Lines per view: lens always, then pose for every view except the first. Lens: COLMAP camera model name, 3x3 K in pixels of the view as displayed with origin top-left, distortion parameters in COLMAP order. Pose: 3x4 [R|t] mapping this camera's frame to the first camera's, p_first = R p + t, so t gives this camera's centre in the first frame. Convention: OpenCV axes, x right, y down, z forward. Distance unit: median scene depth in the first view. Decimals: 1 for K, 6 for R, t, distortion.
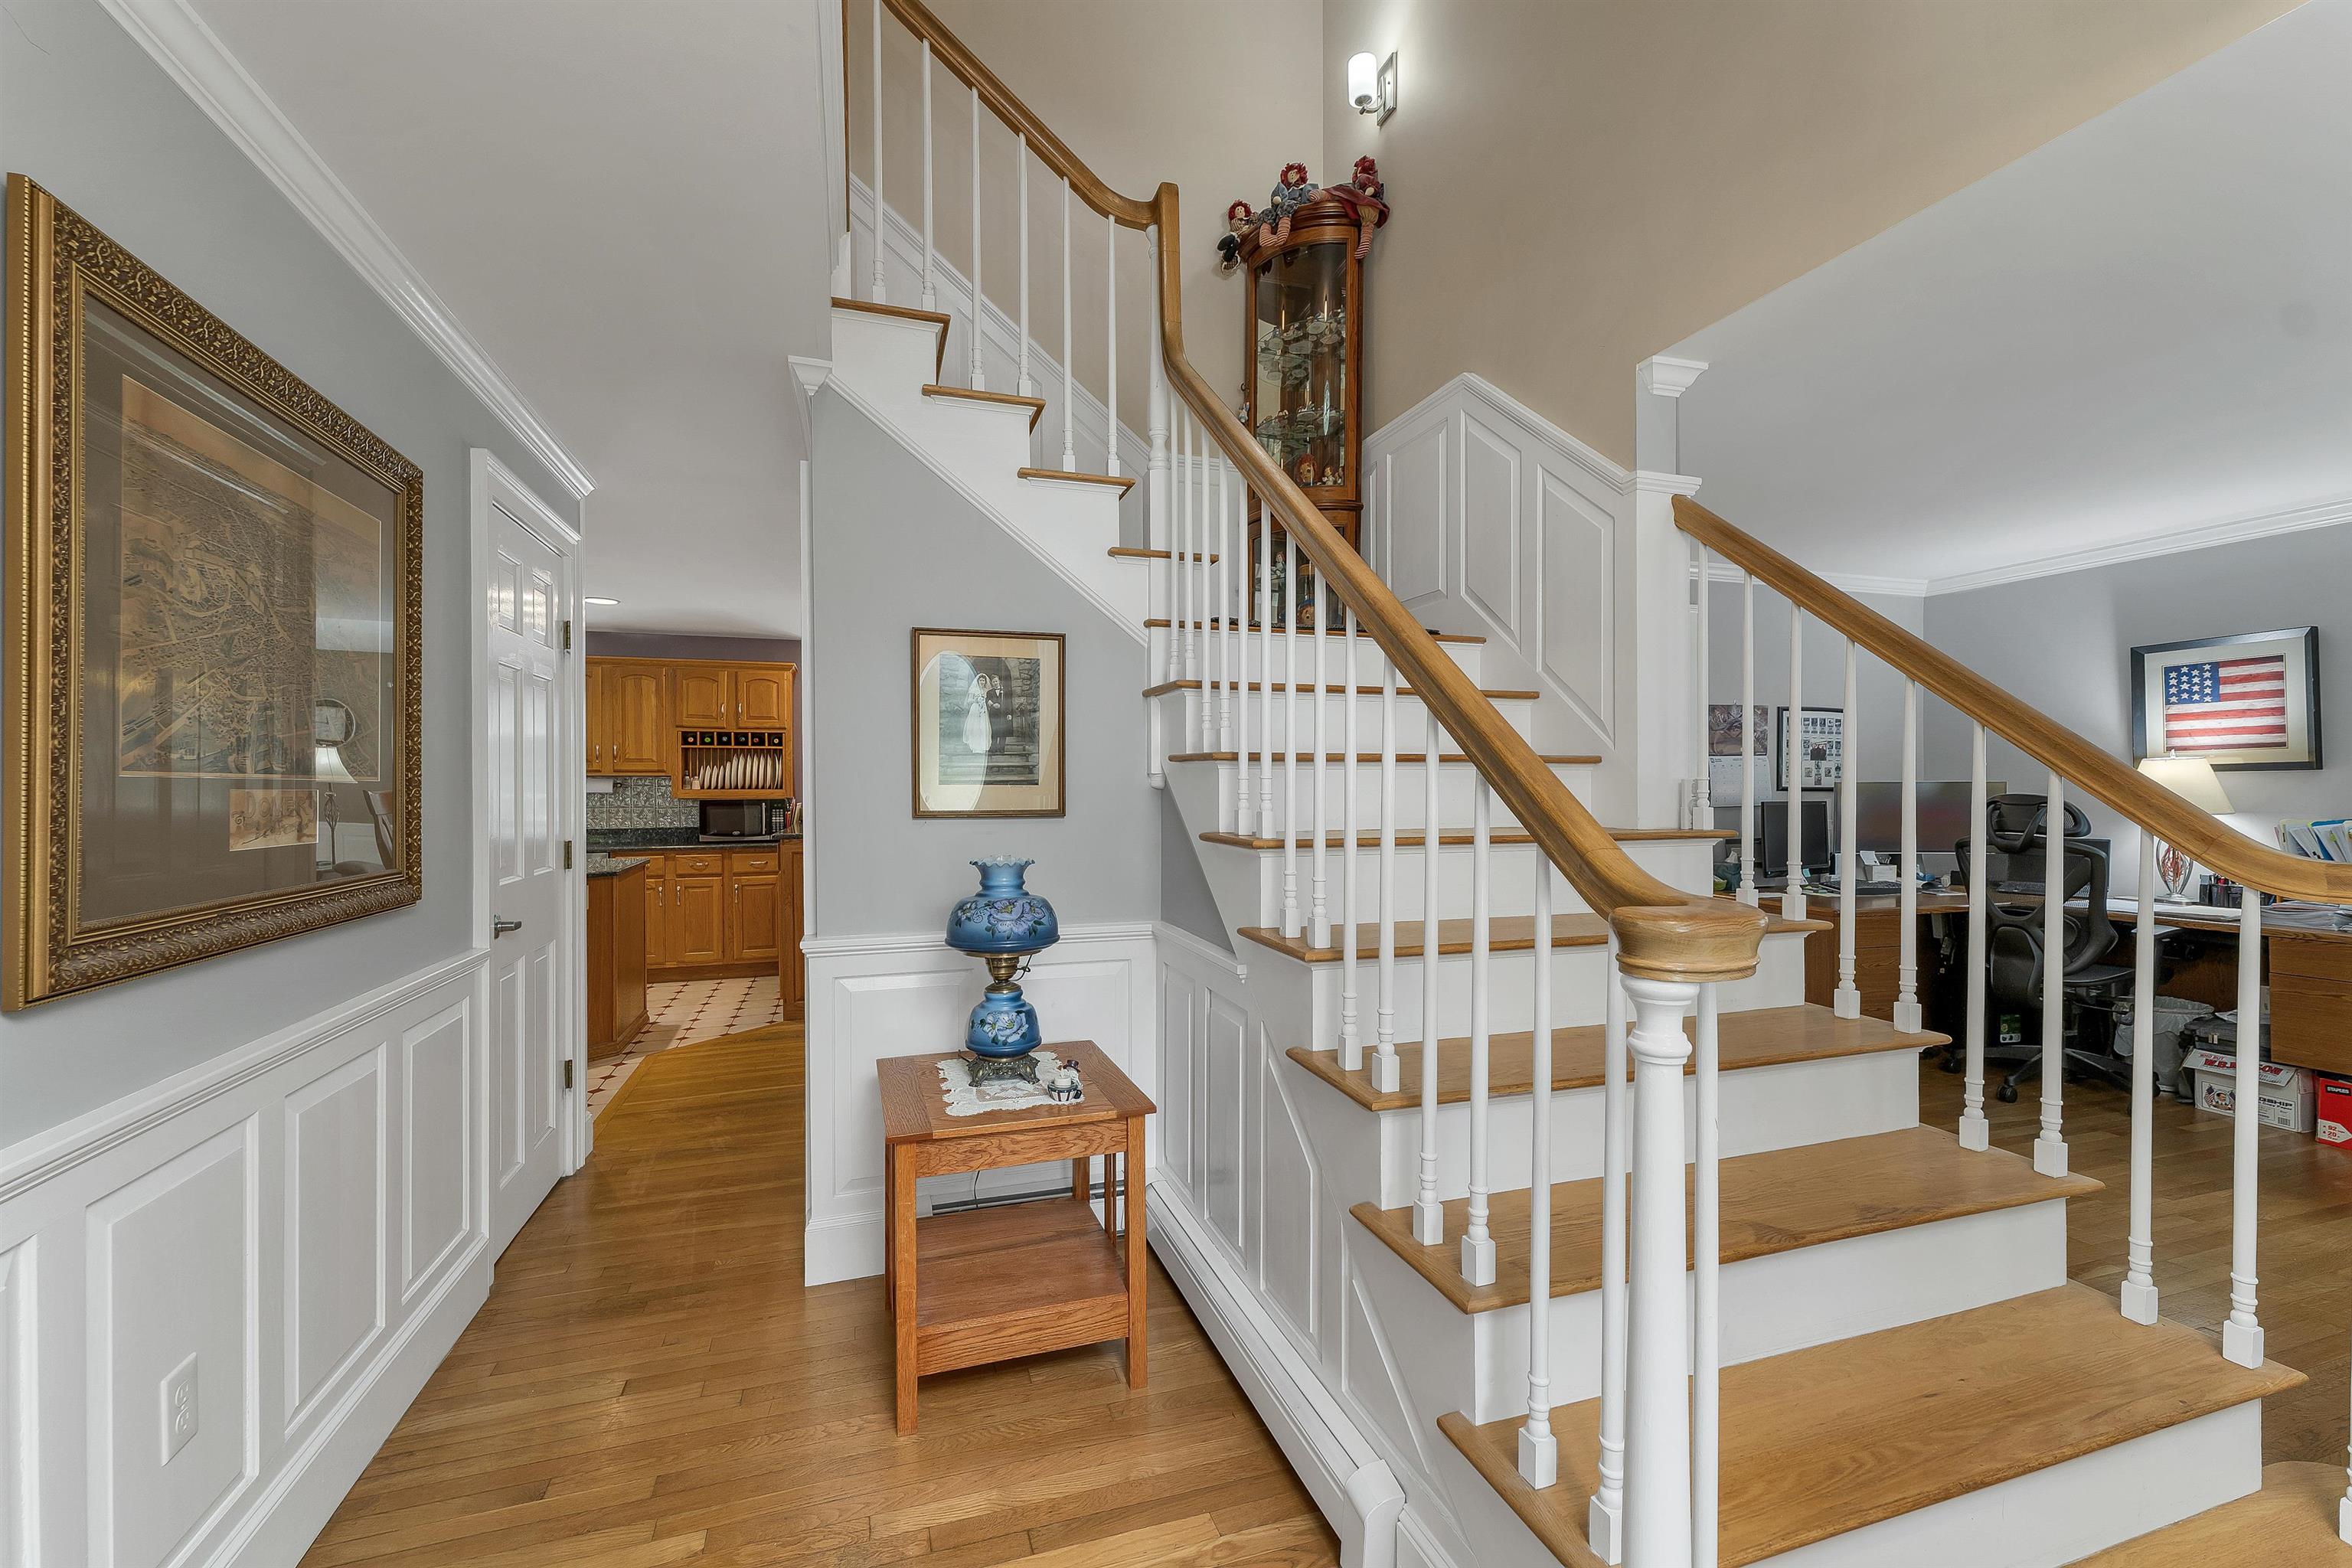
lens RADIAL K [[986.8, 0, 1168.8], [0, 986.8, 789.2], [0, 0, 1]] dist [0.001377, 0.000094]
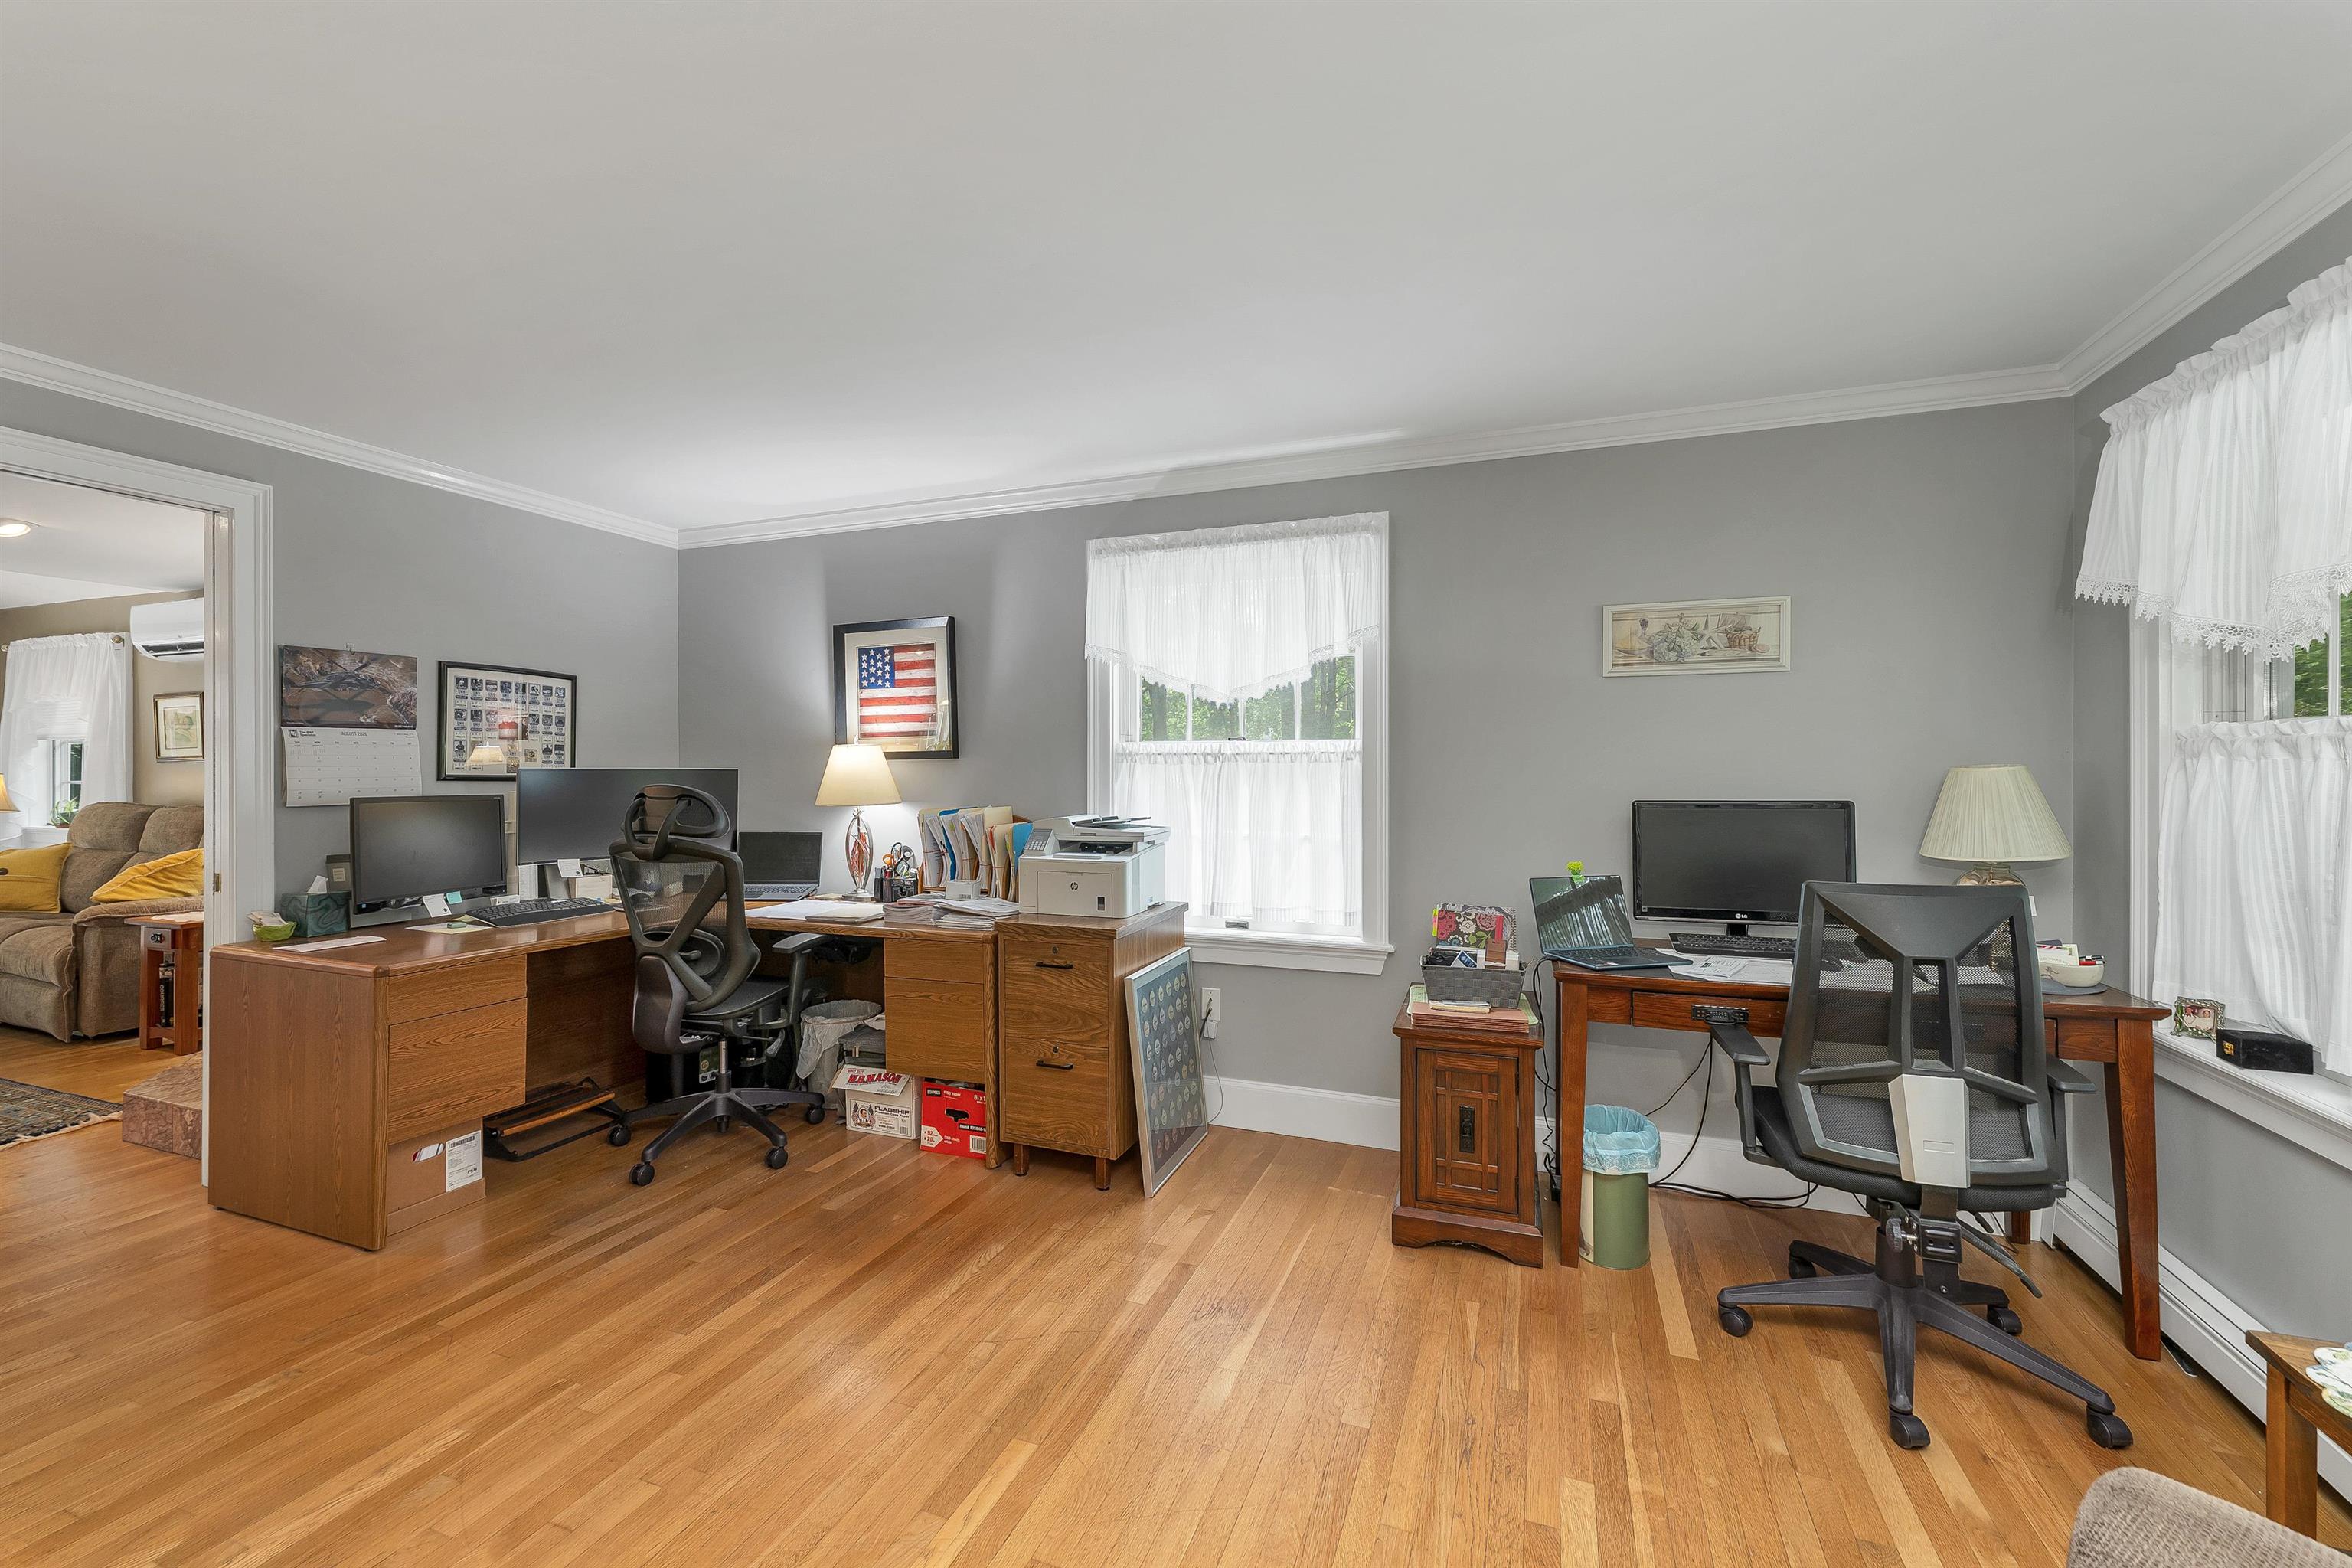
lens RADIAL K [[986.8, 0, 1188.5], [0, 986.8, 774.5], [0, 0, 1]] dist [0.001377, 0.000094]
pose [[0.621216, -0.001270, 0.783638, 0.477408], [-0.001006, 0.999997, 0.002418, -0.006041], [-0.783638, -0.002290, 0.621213, 0.172255]]
